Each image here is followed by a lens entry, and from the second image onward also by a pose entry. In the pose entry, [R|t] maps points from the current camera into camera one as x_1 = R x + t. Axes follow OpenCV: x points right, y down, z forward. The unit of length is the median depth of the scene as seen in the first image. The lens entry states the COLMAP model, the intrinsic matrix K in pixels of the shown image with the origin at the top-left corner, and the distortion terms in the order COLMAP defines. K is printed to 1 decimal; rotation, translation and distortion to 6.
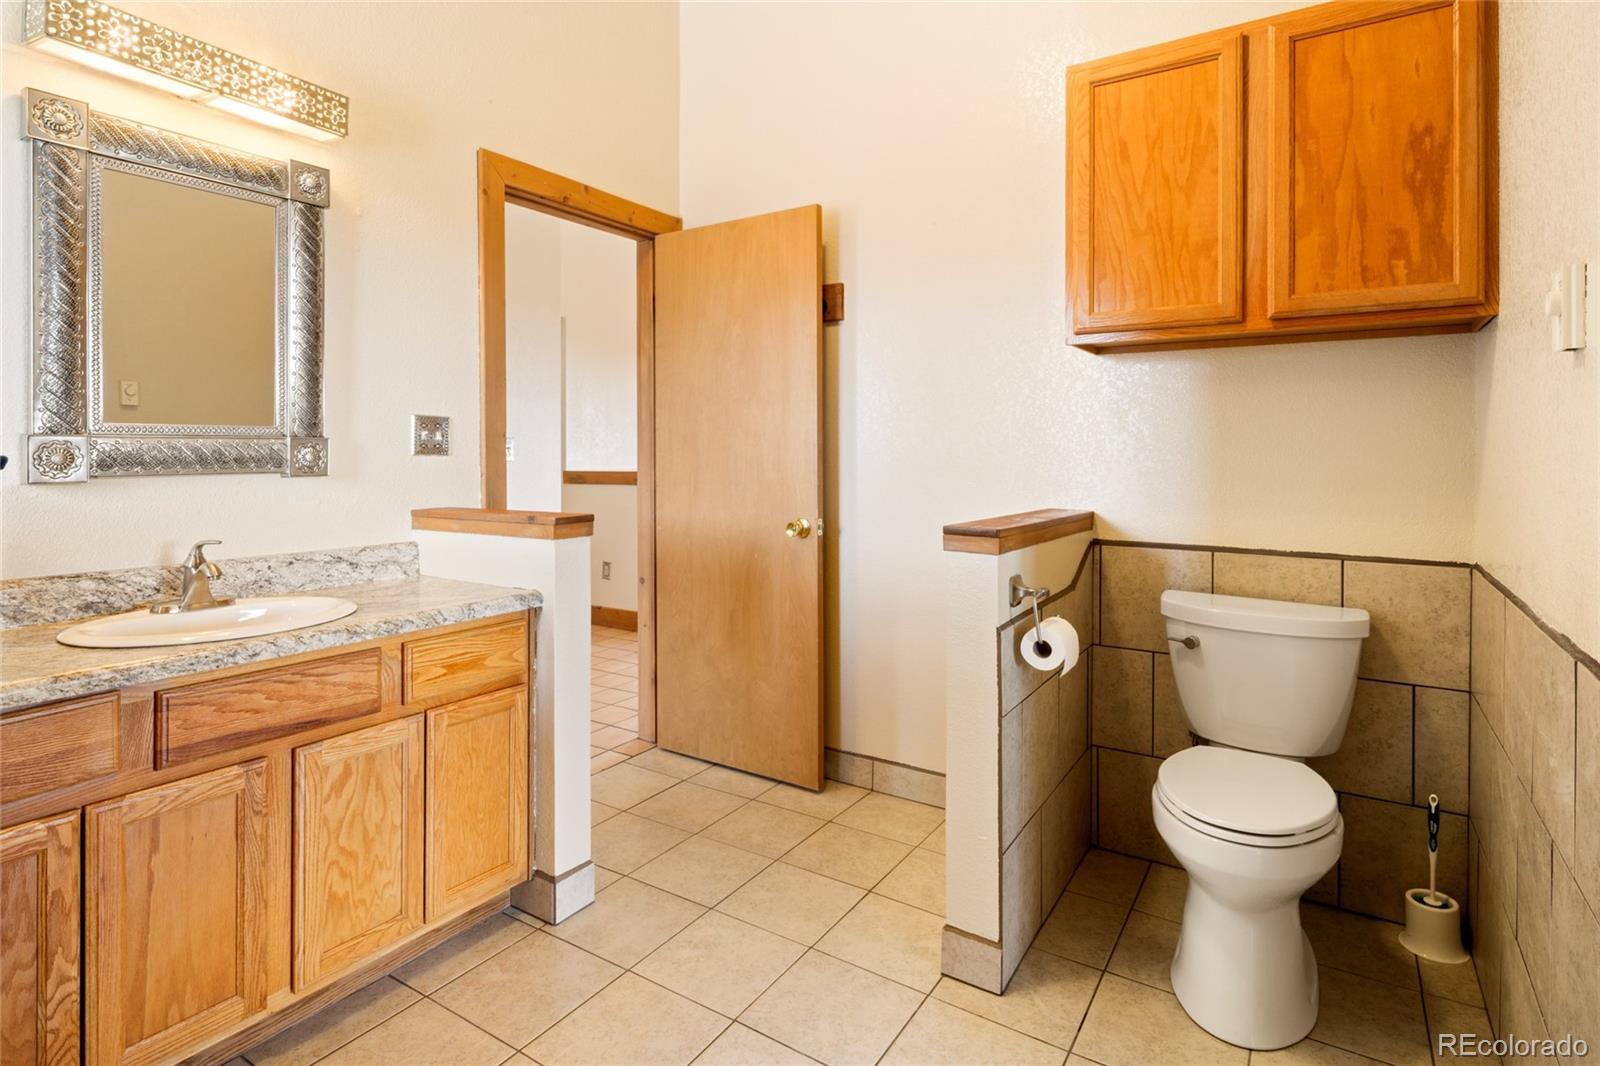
lens RADIAL K [[810.2, 0, 775.0], [0, 810.2, 451.6], [0, 0, 1]] dist [-0.001927, -0.000522]
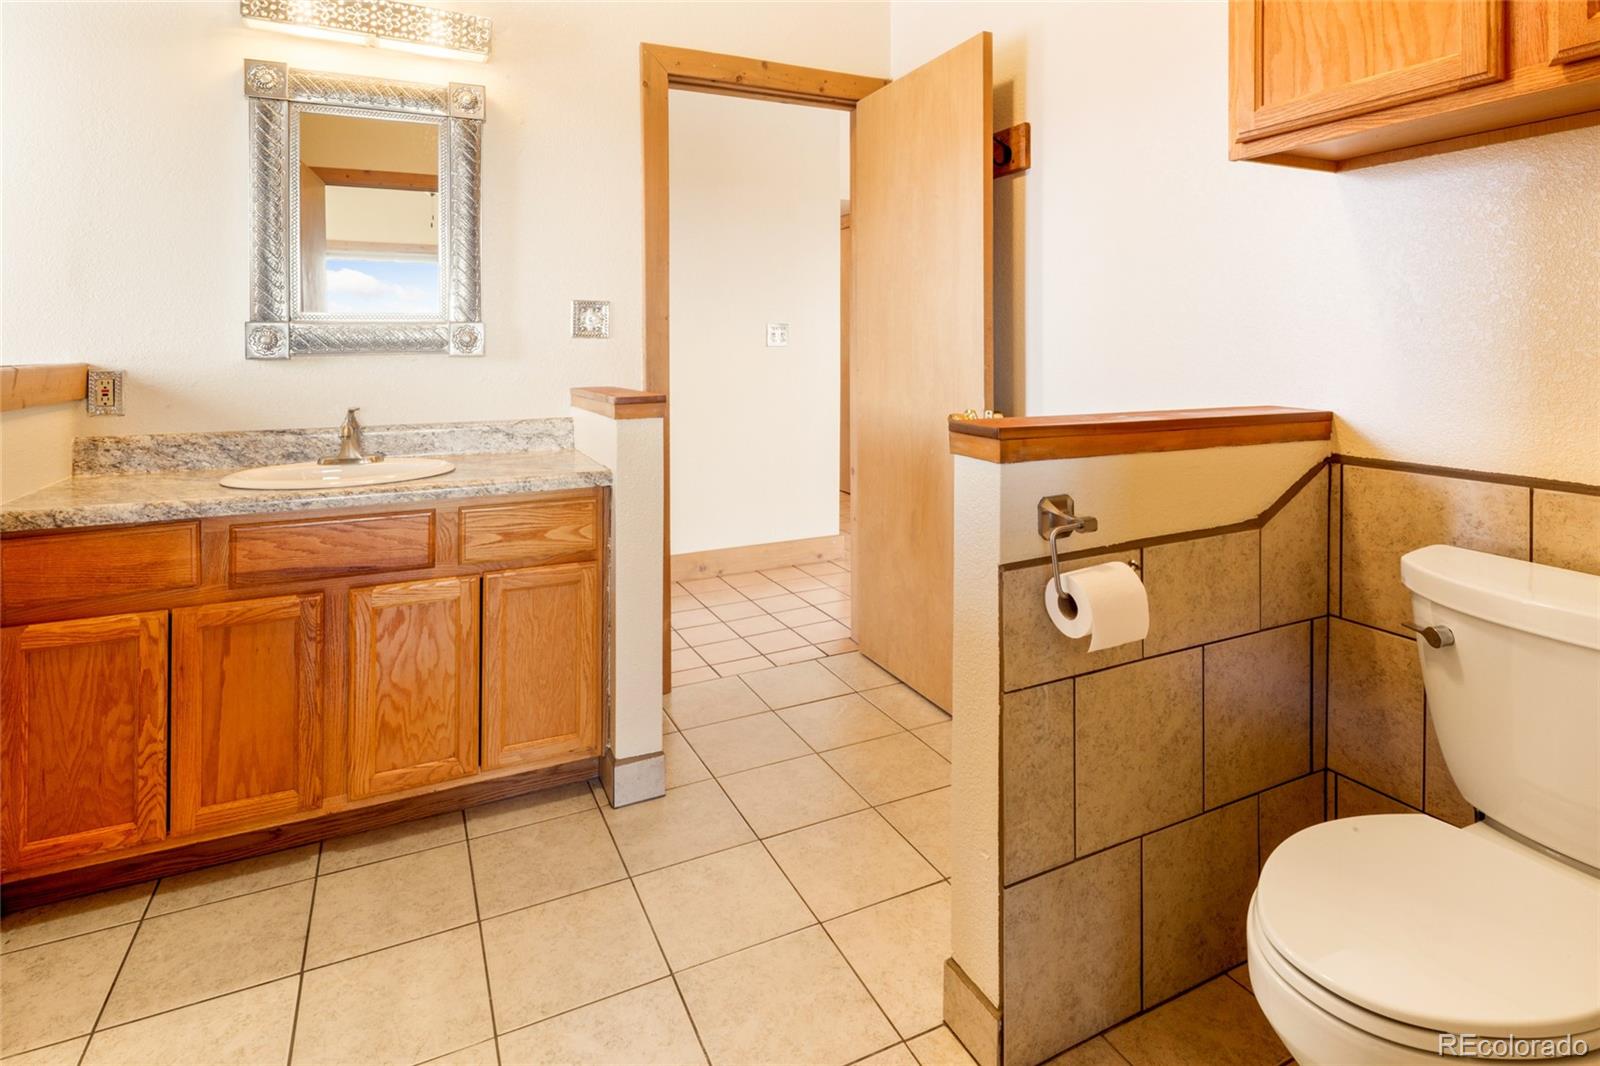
lens RADIAL K [[808.3, 0, 796.7], [0, 808.3, 343.1], [0, 0, 1]] dist [-0.000017, 0.001621]
pose [[0.861356, -0.007746, -0.507943, 0.463890], [0.008147, 0.999966, -0.001435, 0.020496], [0.507937, -0.002902, 0.861389, 0.284818]]
